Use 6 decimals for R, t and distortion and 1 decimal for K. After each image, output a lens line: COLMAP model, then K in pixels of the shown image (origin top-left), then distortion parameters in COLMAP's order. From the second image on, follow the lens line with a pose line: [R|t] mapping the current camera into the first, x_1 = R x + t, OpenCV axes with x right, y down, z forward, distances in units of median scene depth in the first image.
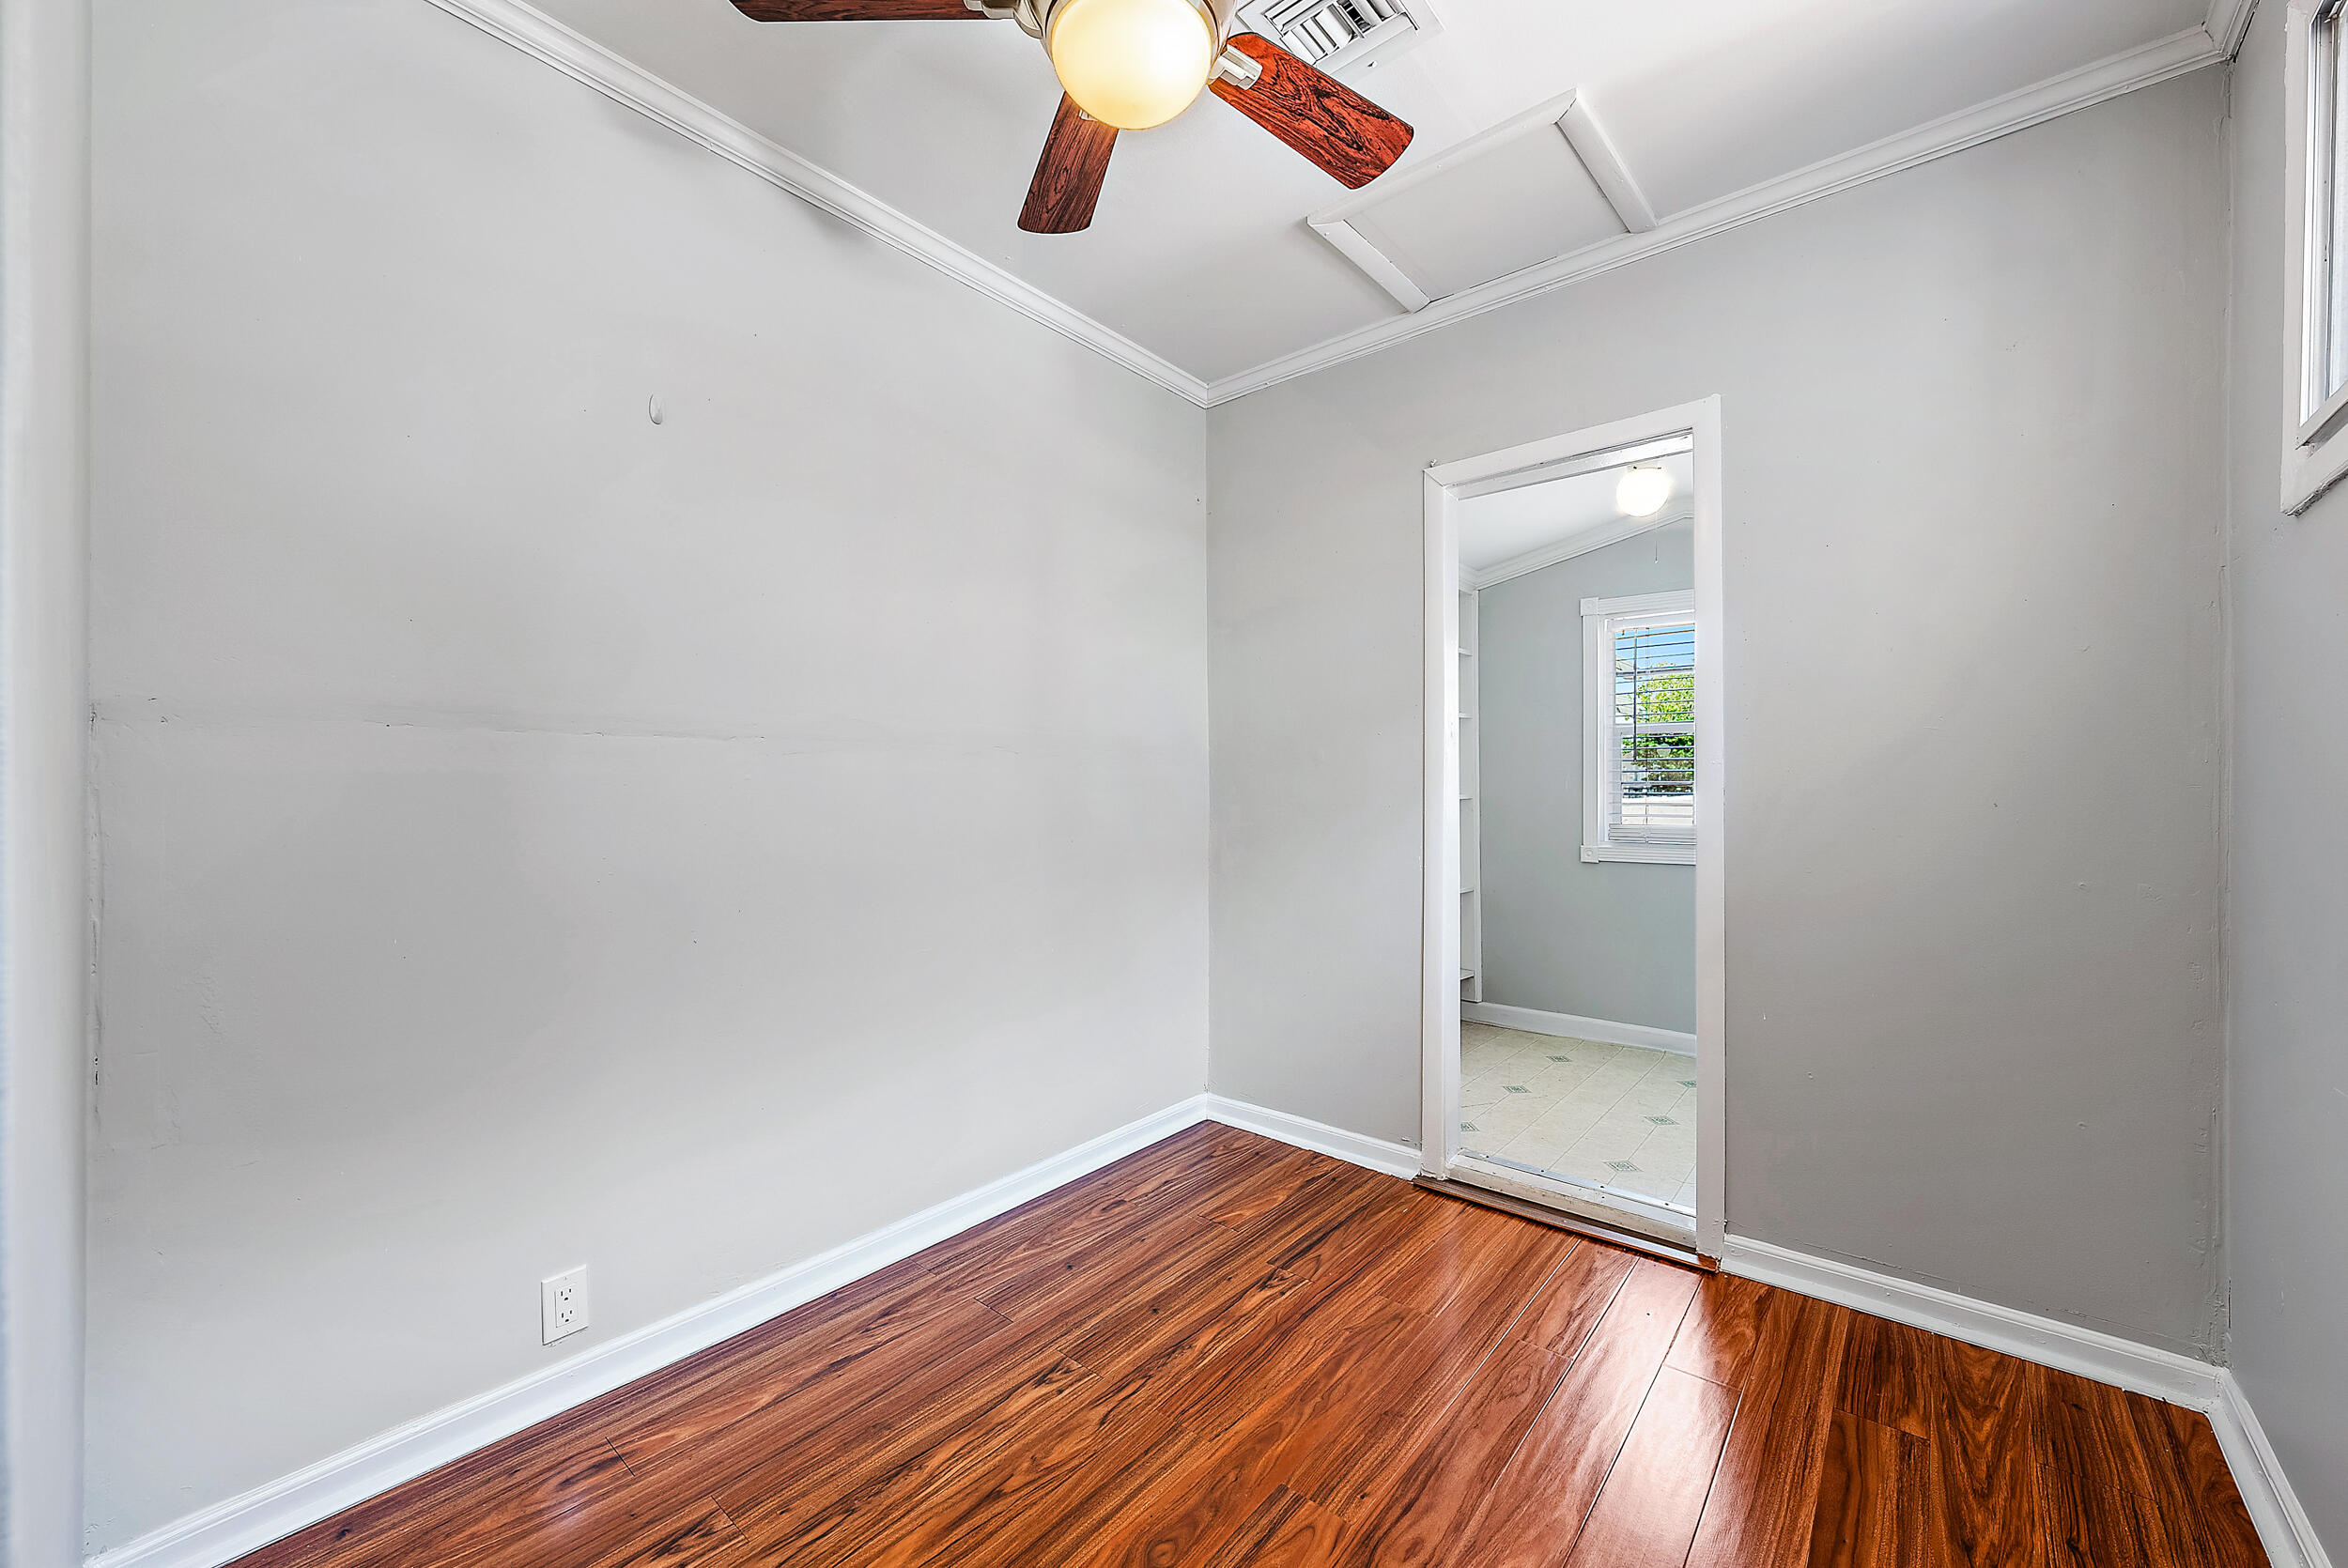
lens RADIAL K [[903.8, 0, 1175.9], [0, 903.8, 770.6], [0, 0, 1]] dist [-0.000691, 0.000323]
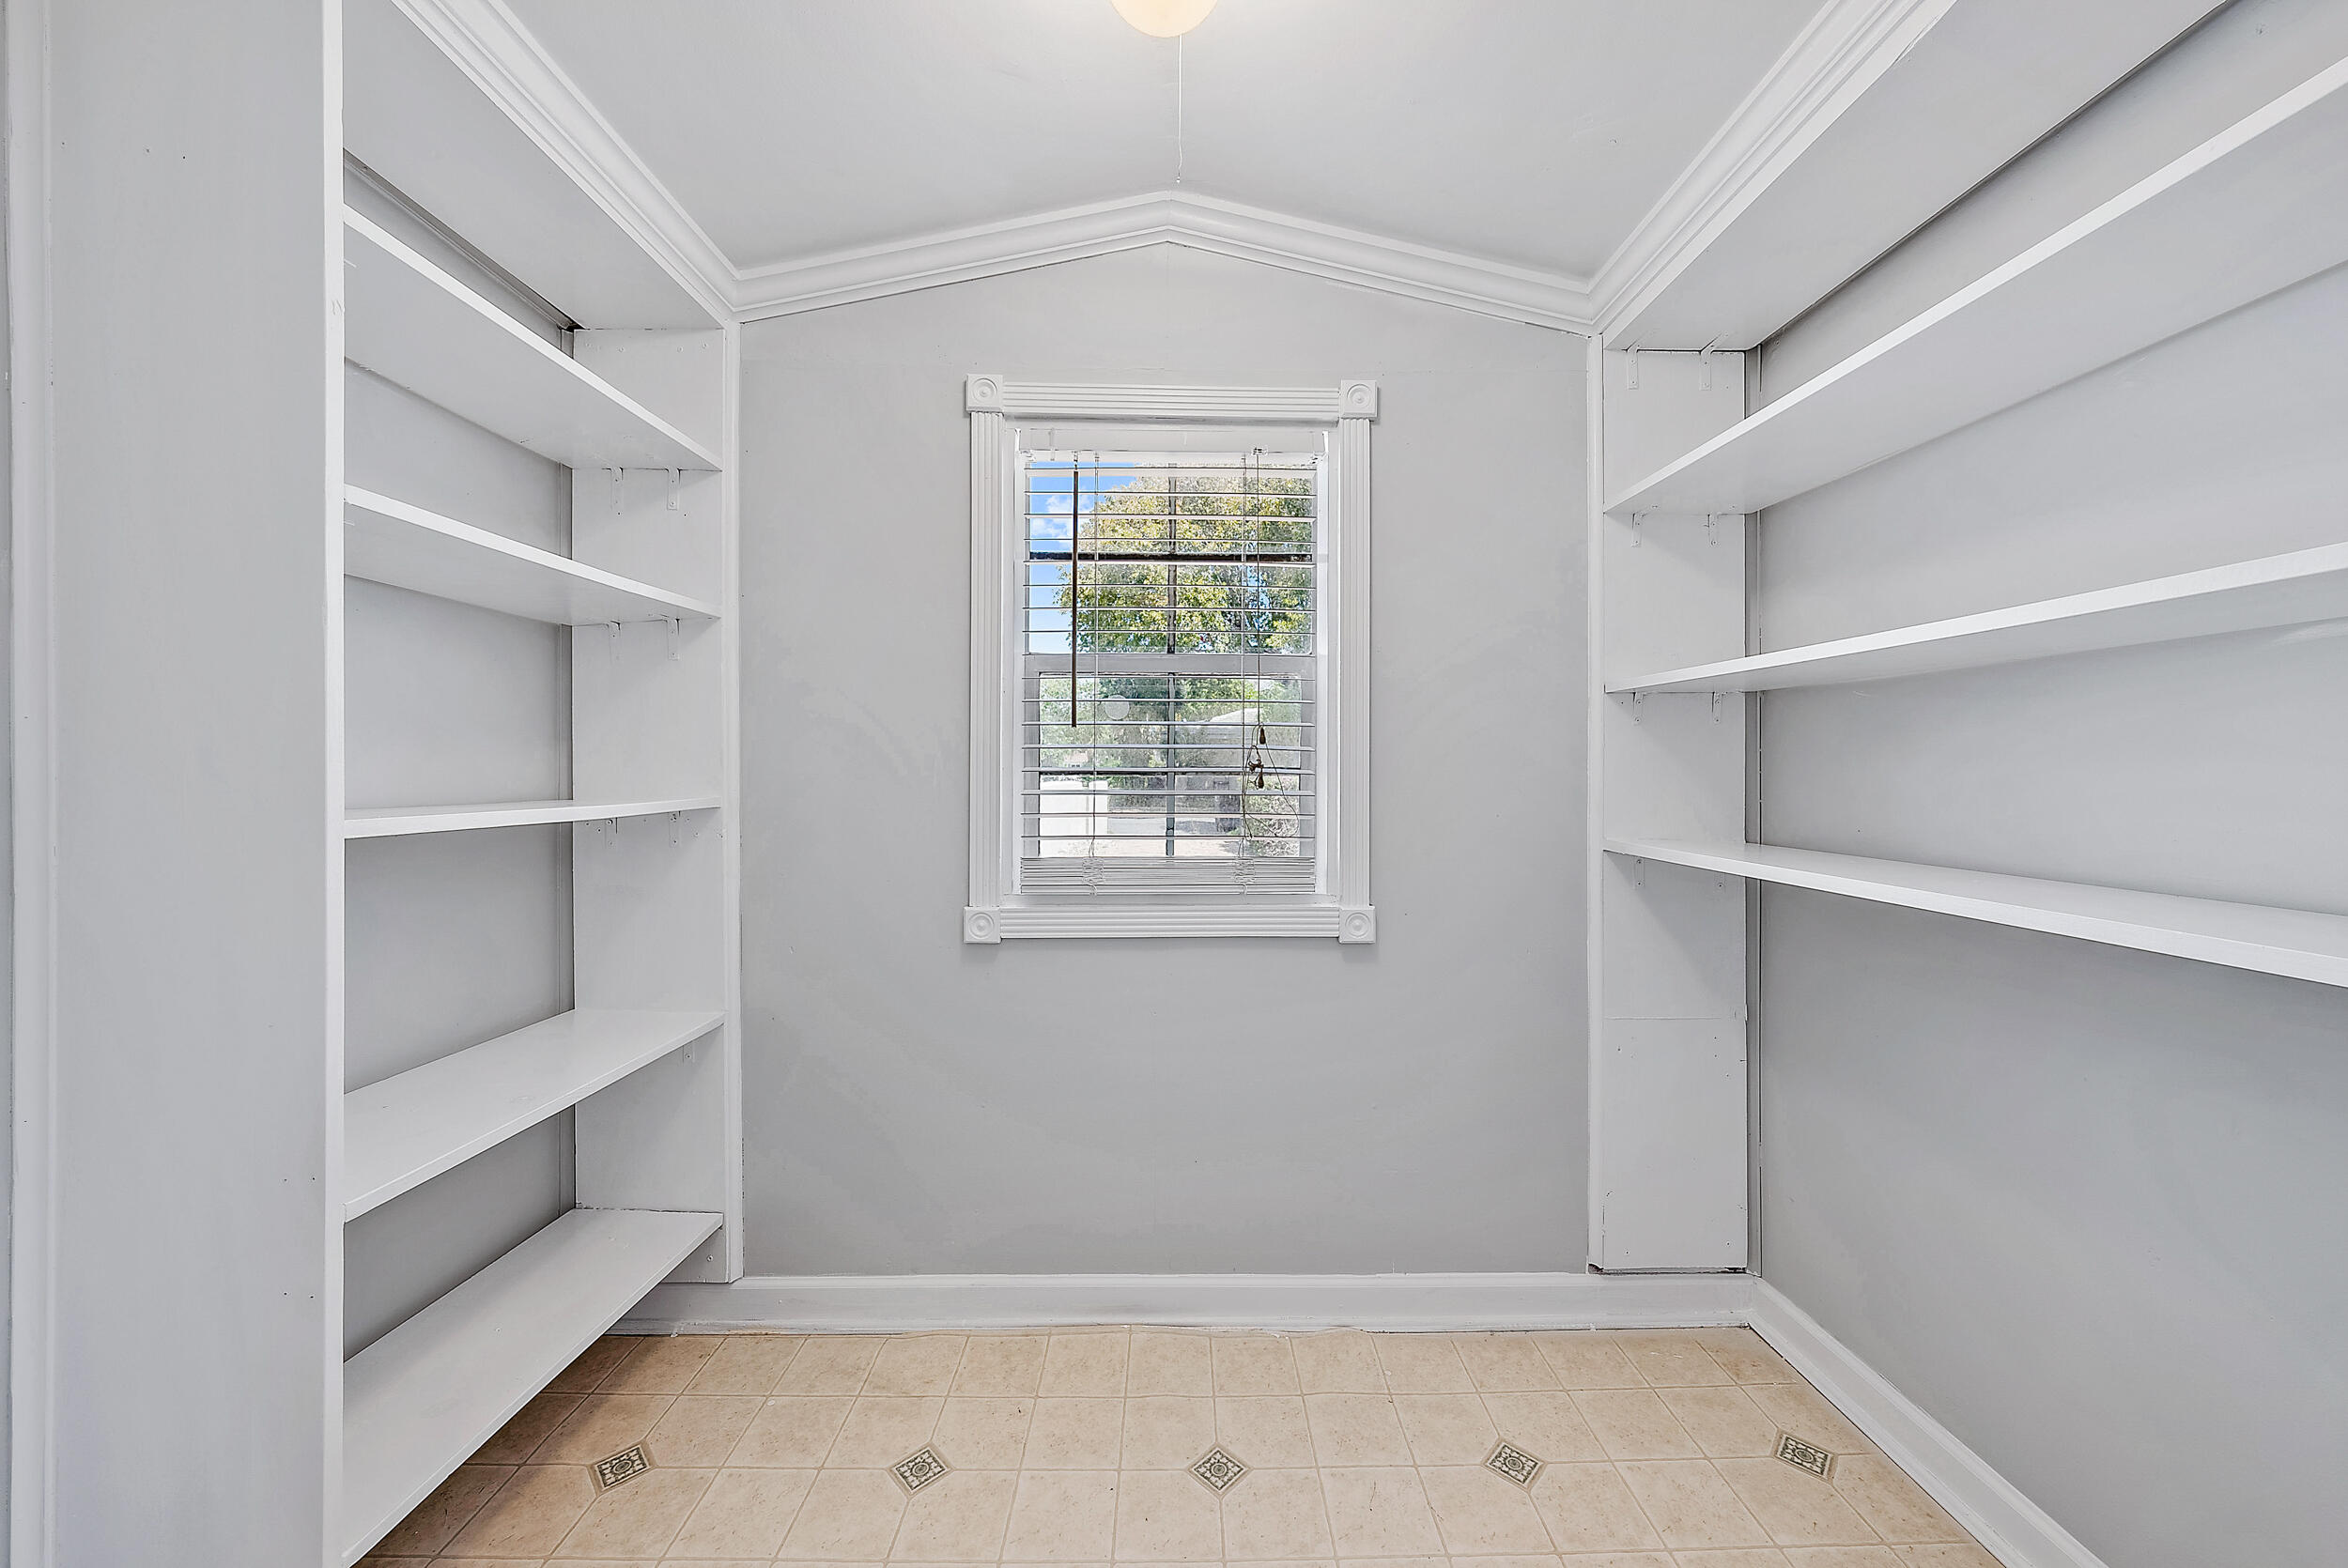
lens RADIAL K [[885.4, 0, 1174.9], [0, 885.4, 773.1], [0, 0, 1]] dist [0.000223, 0.000049]
pose [[0.759548, 0.001517, 0.650449, 0.384393], [-0.014137, 0.999800, 0.014175, 0.010680], [-0.650297, -0.019962, 0.759417, 0.958933]]
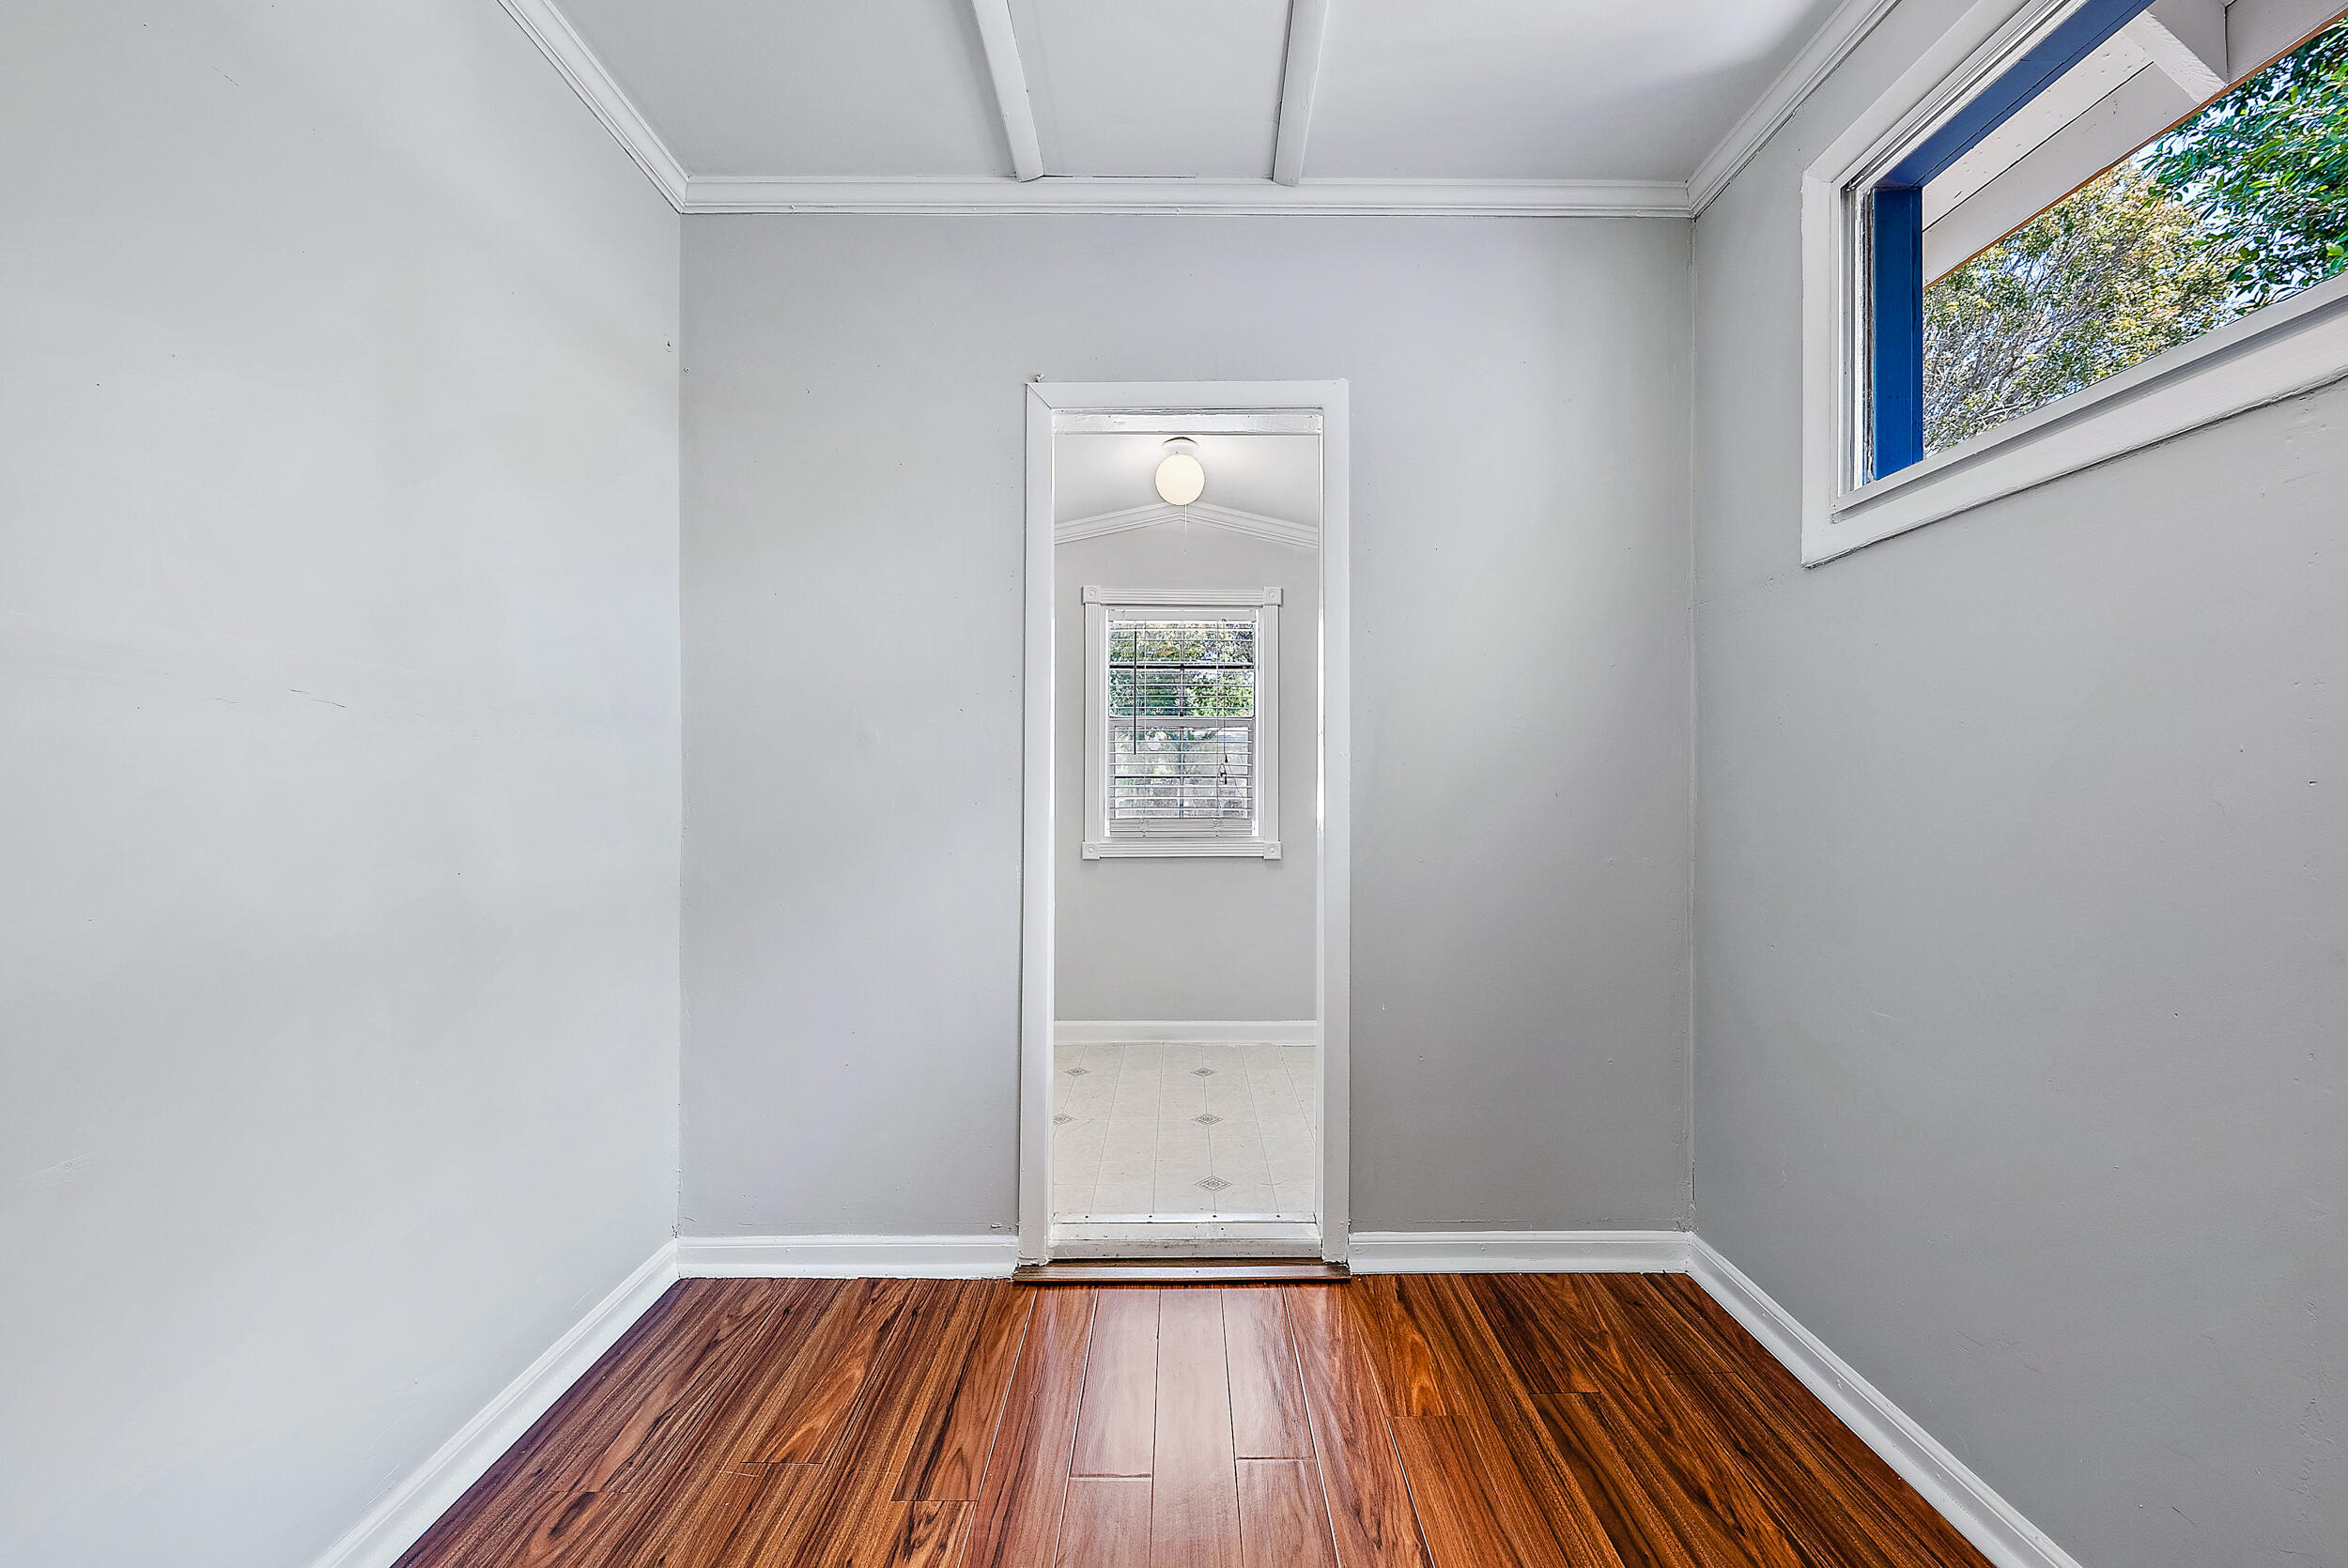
lens RADIAL K [[903.8, 0, 1175.9], [0, 903.8, 770.6], [0, 0, 1]] dist [-0.000691, 0.000323]
pose [[0.761026, 0.009697, 0.648648, -0.159403], [-0.012339, 0.999924, -0.000472, 0.010562], [-0.648604, -0.007644, 0.761088, 0.339639]]
